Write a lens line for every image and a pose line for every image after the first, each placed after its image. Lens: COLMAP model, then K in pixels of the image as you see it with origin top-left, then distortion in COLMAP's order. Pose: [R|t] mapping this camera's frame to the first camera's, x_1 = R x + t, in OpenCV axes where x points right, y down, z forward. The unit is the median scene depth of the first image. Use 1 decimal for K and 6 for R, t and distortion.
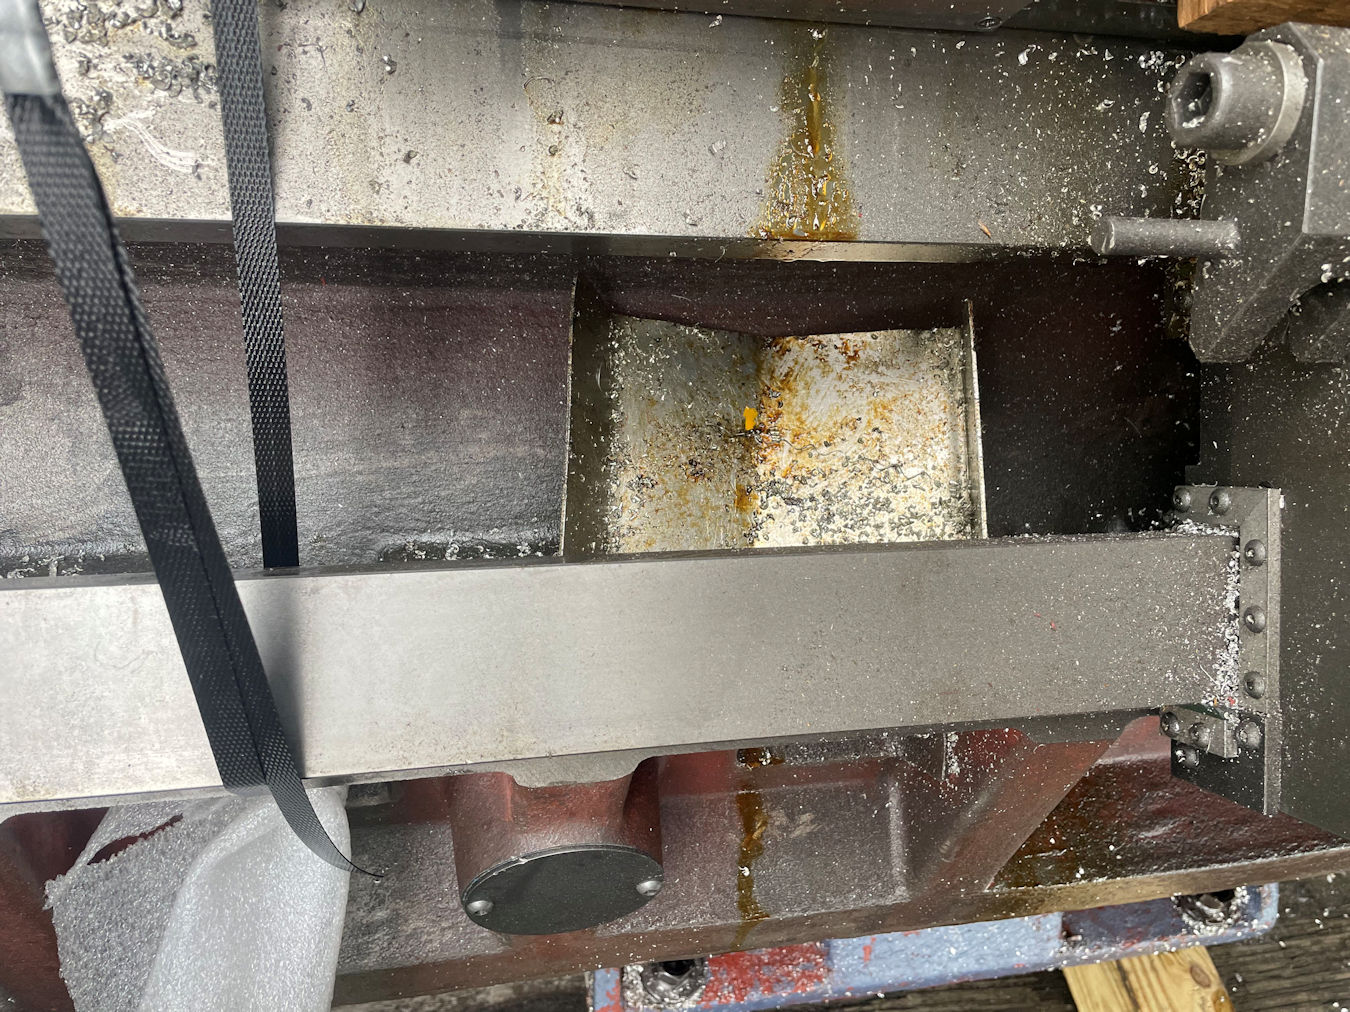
lens RADIAL K [[1058.1, 0, 689.8], [0, 1058.1, 513.0], [0, 0, 1]] dist [0.087090, -0.133768]
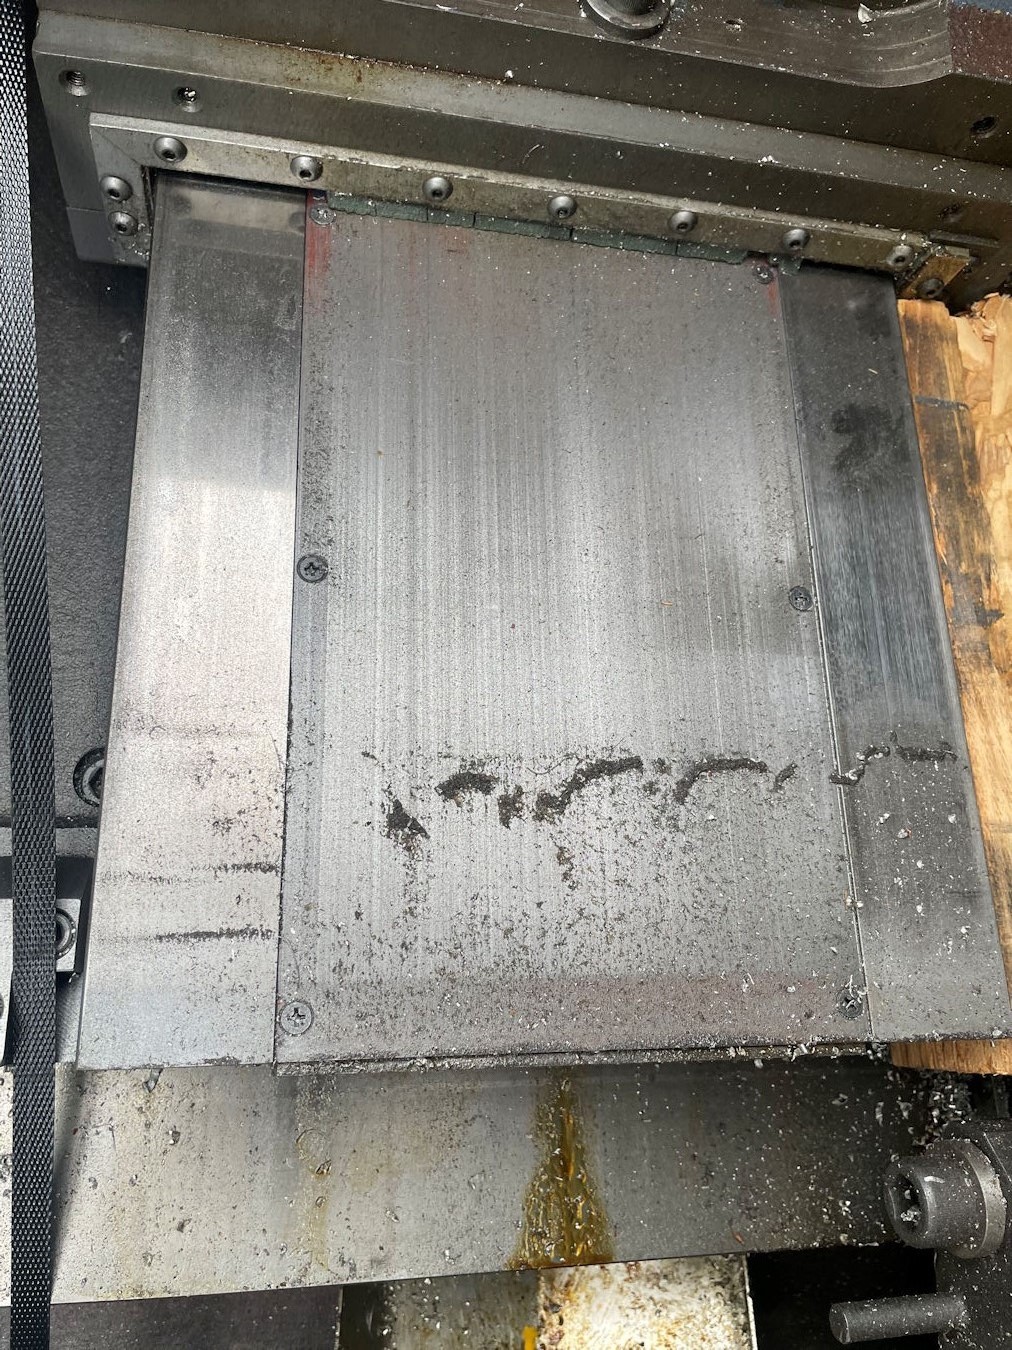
lens RADIAL K [[1058.1, 0, 506.0], [0, 1058.1, 675.0], [0, 0, 1]] dist [0.087090, -0.133768]
pose [[0.999933, -0.008054, -0.008336, 0.068706], [0.004512, 0.932869, -0.360187, -0.428563], [0.010677, 0.360125, 0.932843, -0.179687]]
